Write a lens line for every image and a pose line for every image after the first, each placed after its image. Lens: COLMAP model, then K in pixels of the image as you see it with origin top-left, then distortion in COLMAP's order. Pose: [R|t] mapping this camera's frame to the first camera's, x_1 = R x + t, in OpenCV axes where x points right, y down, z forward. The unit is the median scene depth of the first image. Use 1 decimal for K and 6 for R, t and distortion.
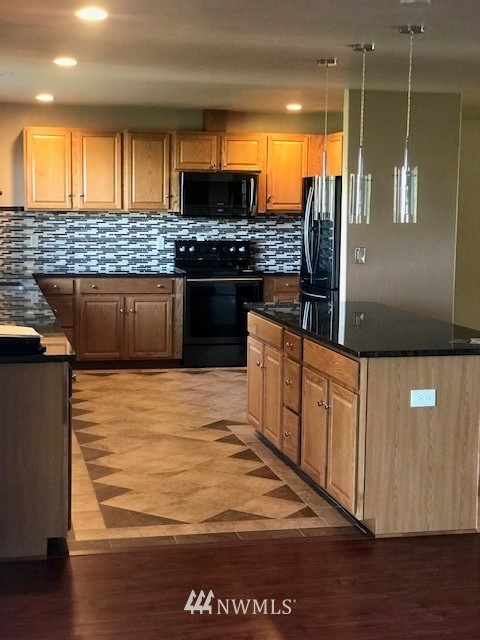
lens RADIAL K [[1027.4, 0, 239.0], [0, 1027.4, 320.3], [0, 0, 1]] dist [0.042575, 0.000000]
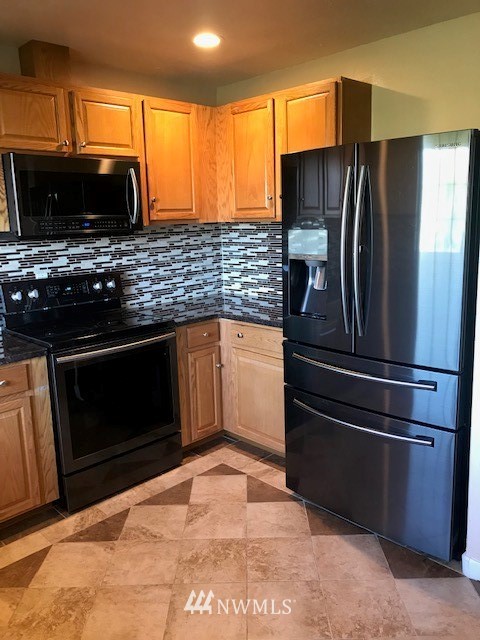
lens RADIAL K [[521.3, 0, 241.6], [0, 521.3, 319.7], [0, 0, 1]] dist [0.015697, -0.000985]
pose [[0.854208, -0.139113, 0.500975, -0.100860], [0.099617, 0.989480, 0.104907, -0.078728], [-0.510299, -0.039707, 0.859080, 0.724185]]
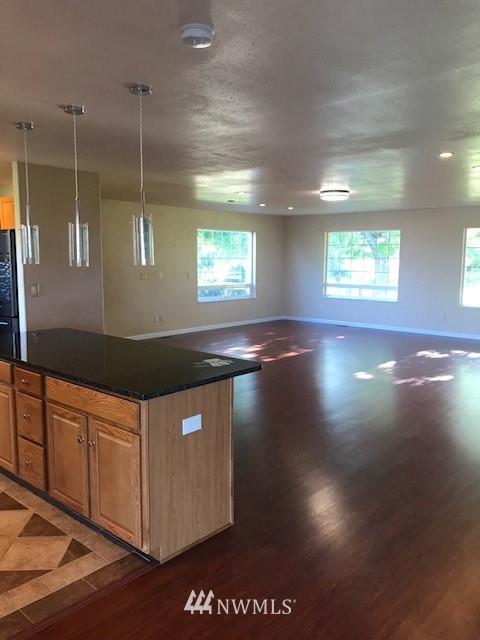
lens RADIAL K [[521.3, 0, 245.0], [0, 521.3, 316.5], [0, 0, 1]] dist [0.015697, -0.000985]
pose [[0.814894, -0.078386, 0.574286, -0.056489], [0.073129, 0.996800, 0.032289, -0.035033], [-0.574979, 0.015685, 0.818018, 0.334482]]
